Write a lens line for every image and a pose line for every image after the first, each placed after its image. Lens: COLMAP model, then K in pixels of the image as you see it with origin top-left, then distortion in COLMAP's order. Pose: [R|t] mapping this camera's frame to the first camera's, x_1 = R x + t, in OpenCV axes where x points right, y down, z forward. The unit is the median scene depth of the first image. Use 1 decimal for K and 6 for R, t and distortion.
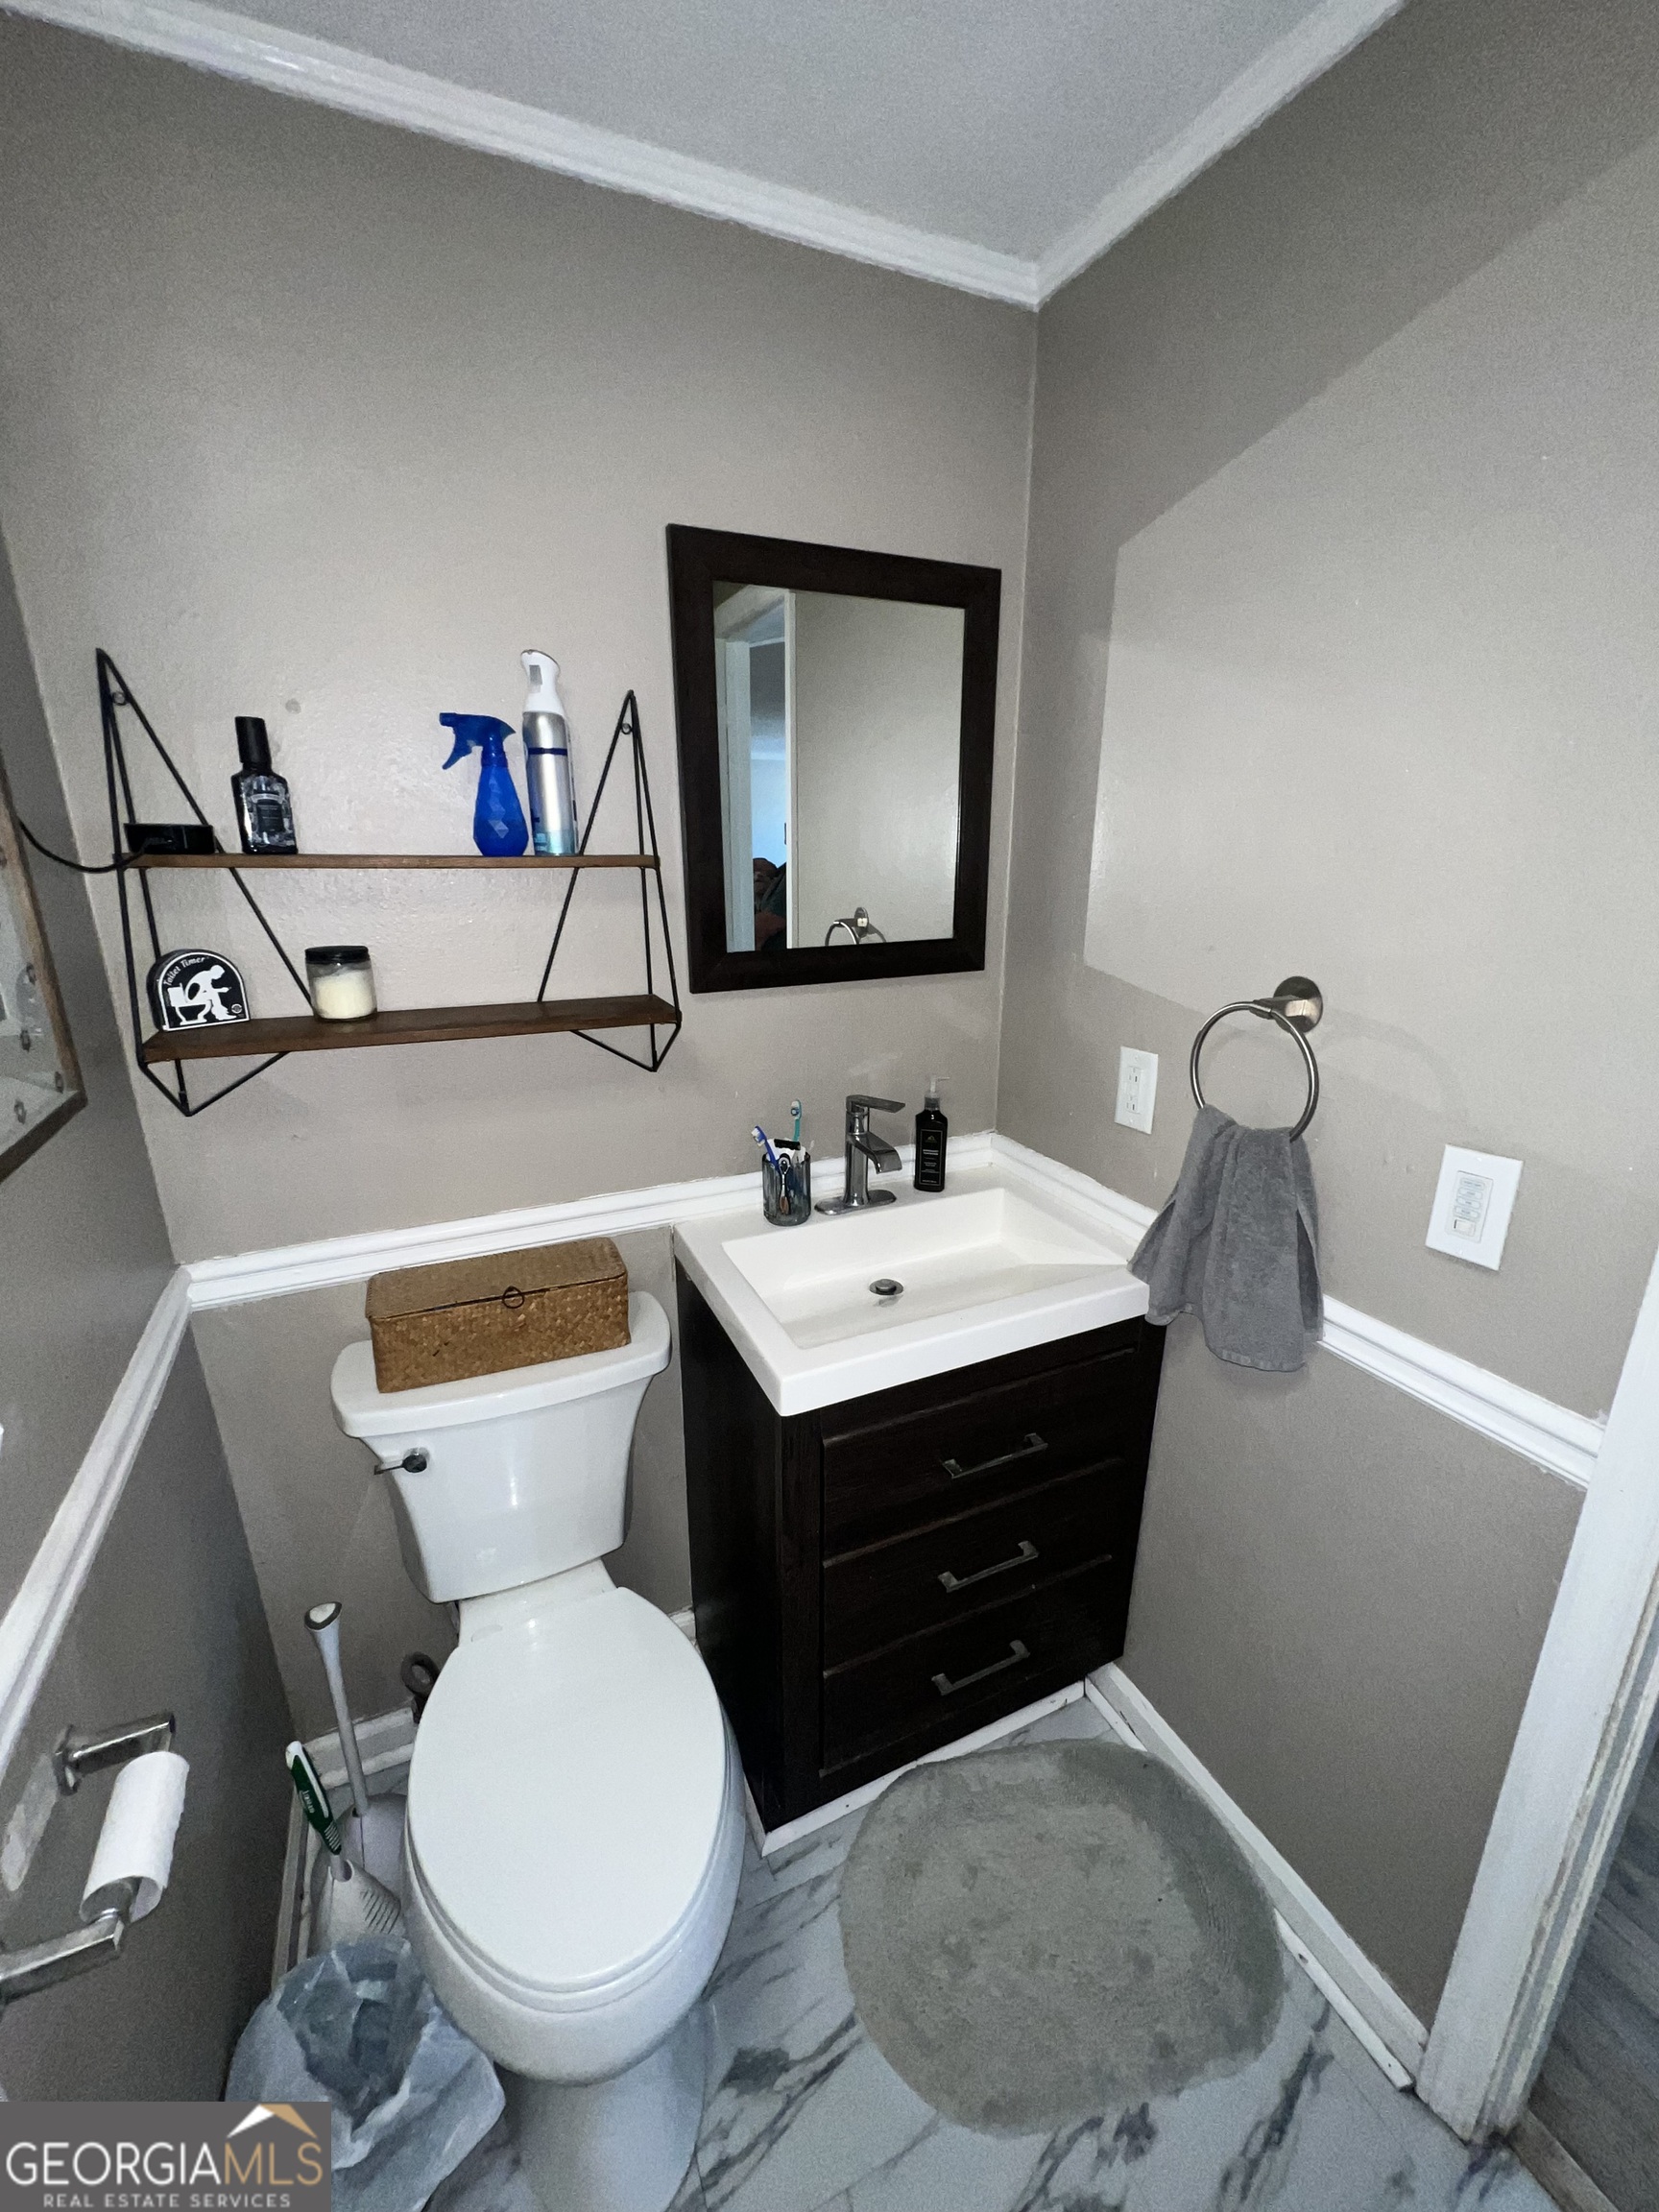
lens RADIAL K [[887.8, 0, 826.4], [0, 887.8, 1104.5], [0, 0, 1]] dist [-0.001636, -0.000130]
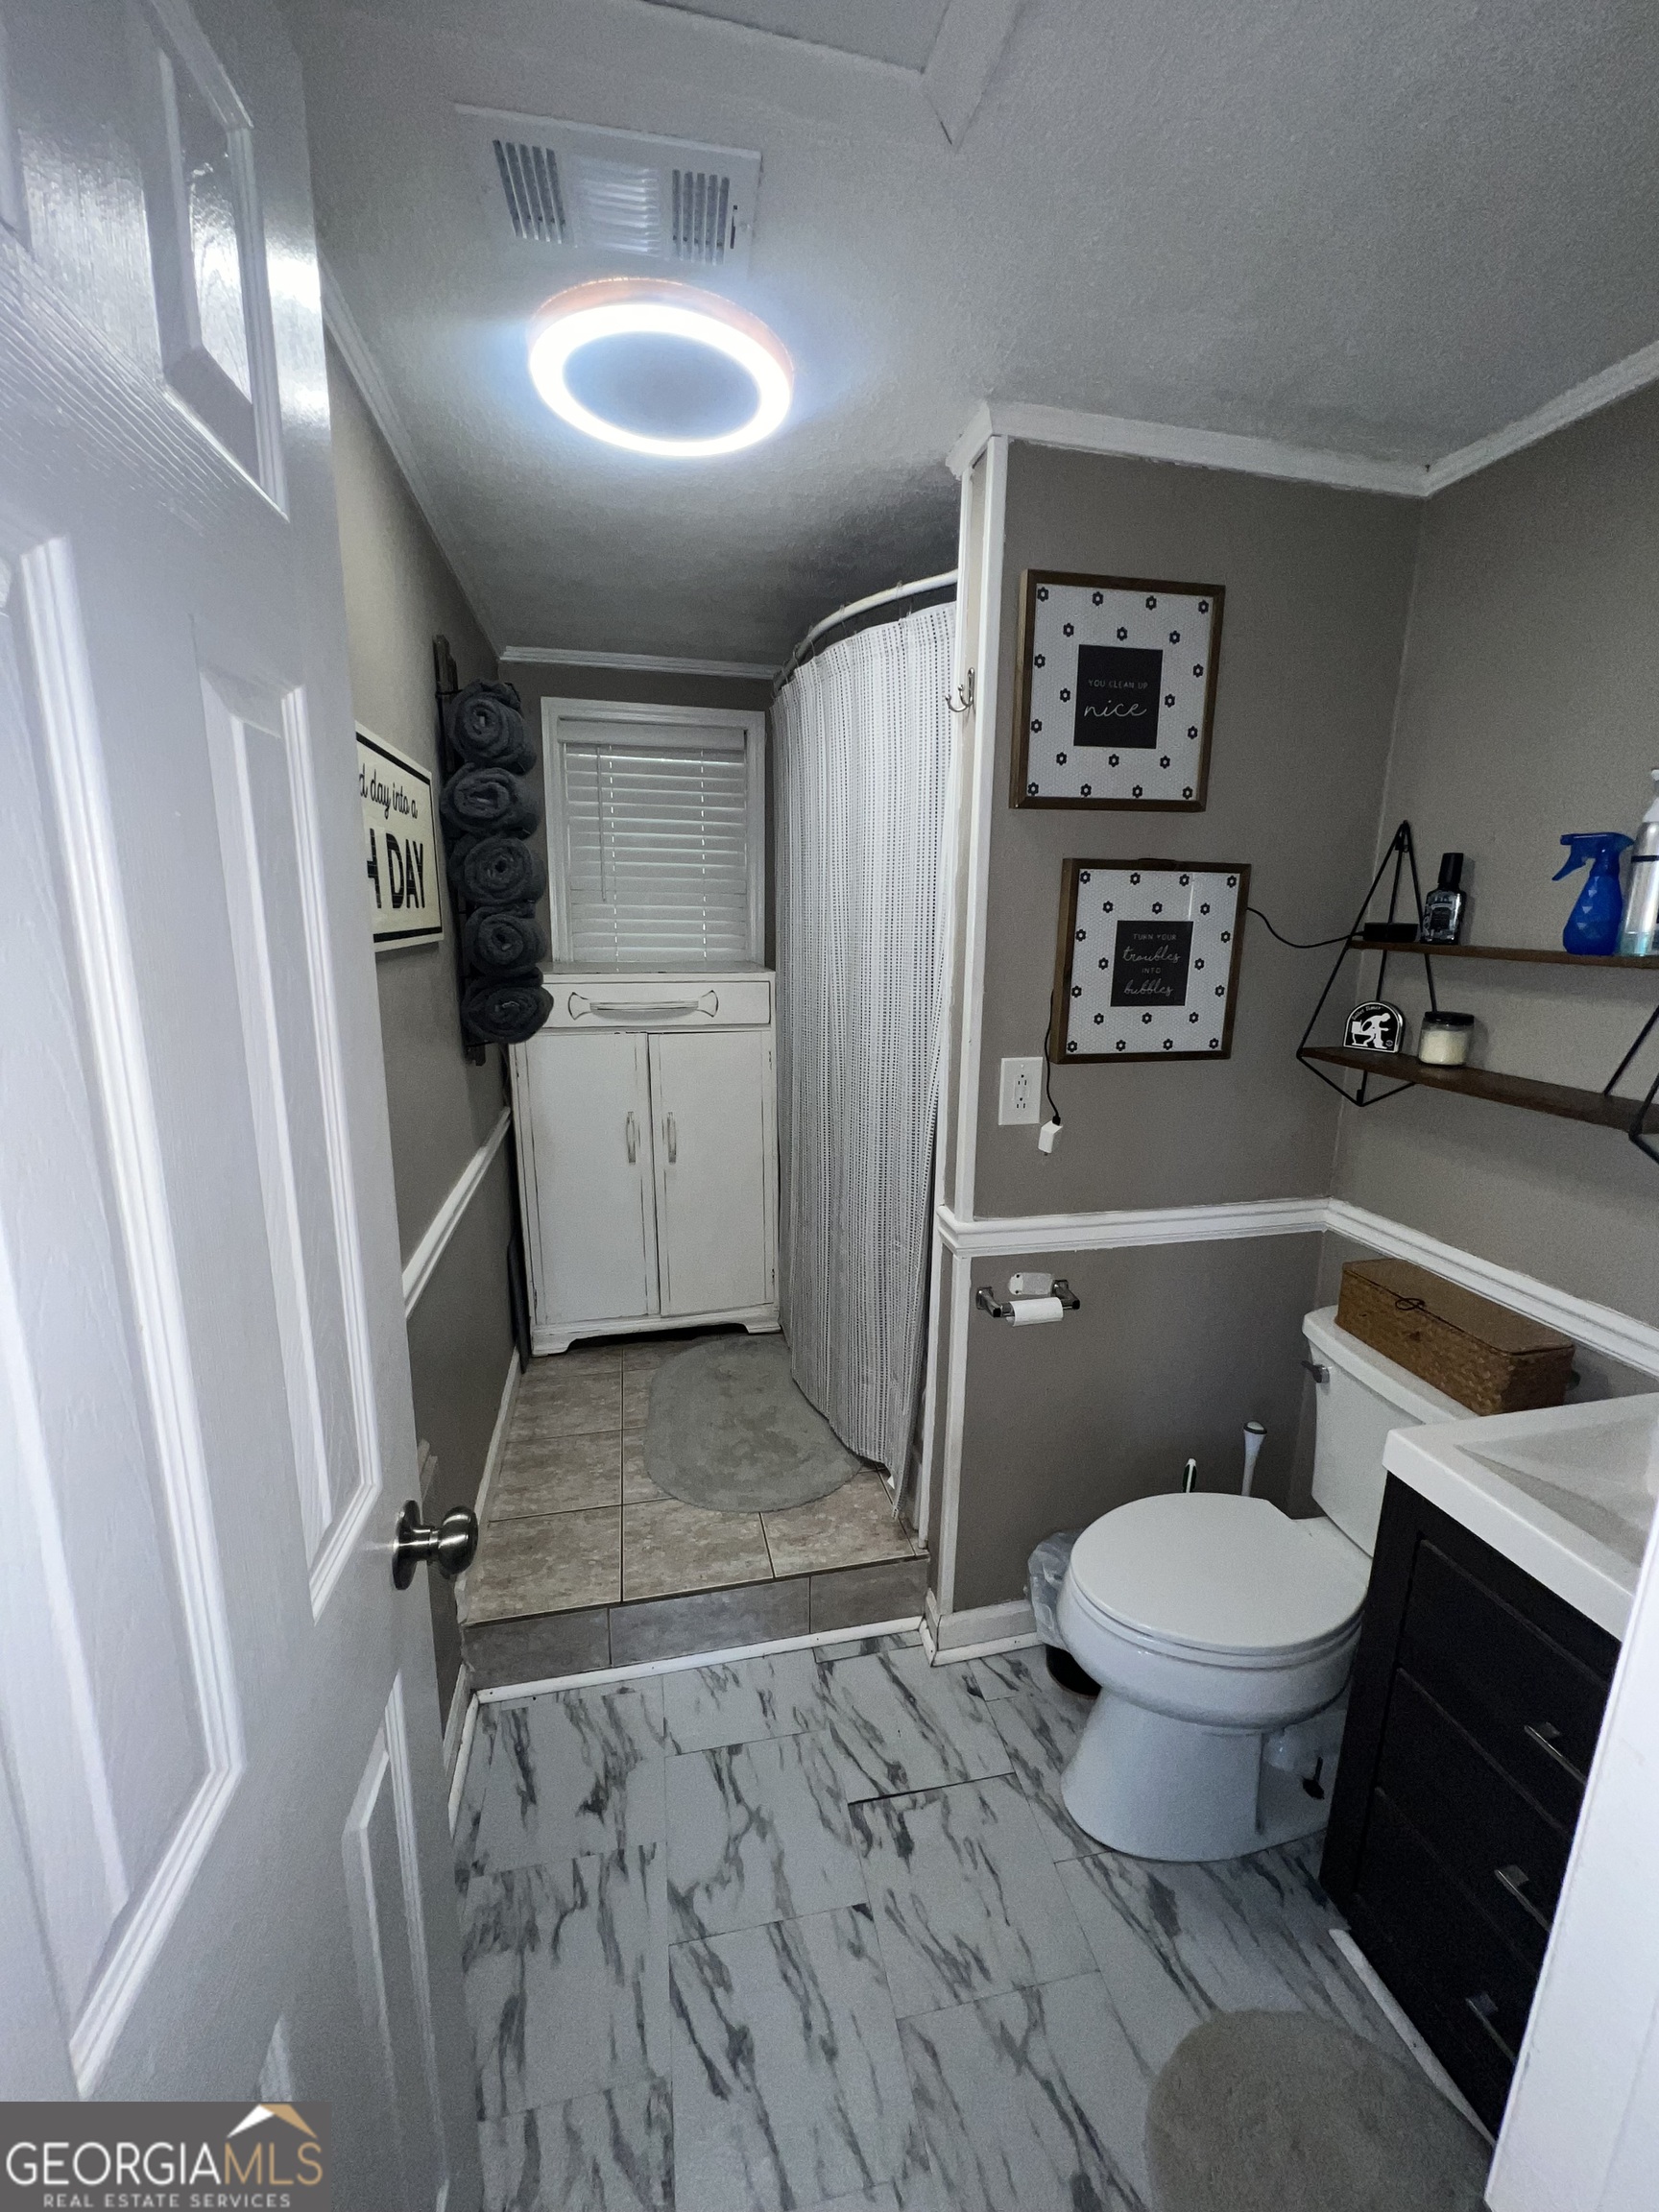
lens RADIAL K [[887.8, 0, 832.2], [0, 887.8, 1100.0], [0, 0, 1]] dist [-0.001636, -0.000130]
pose [[-0.217292, 0.199367, -0.955530, 0.977720], [-0.294237, 0.920007, 0.258867, -0.129138], [0.930703, 0.337402, -0.141249, 0.364650]]
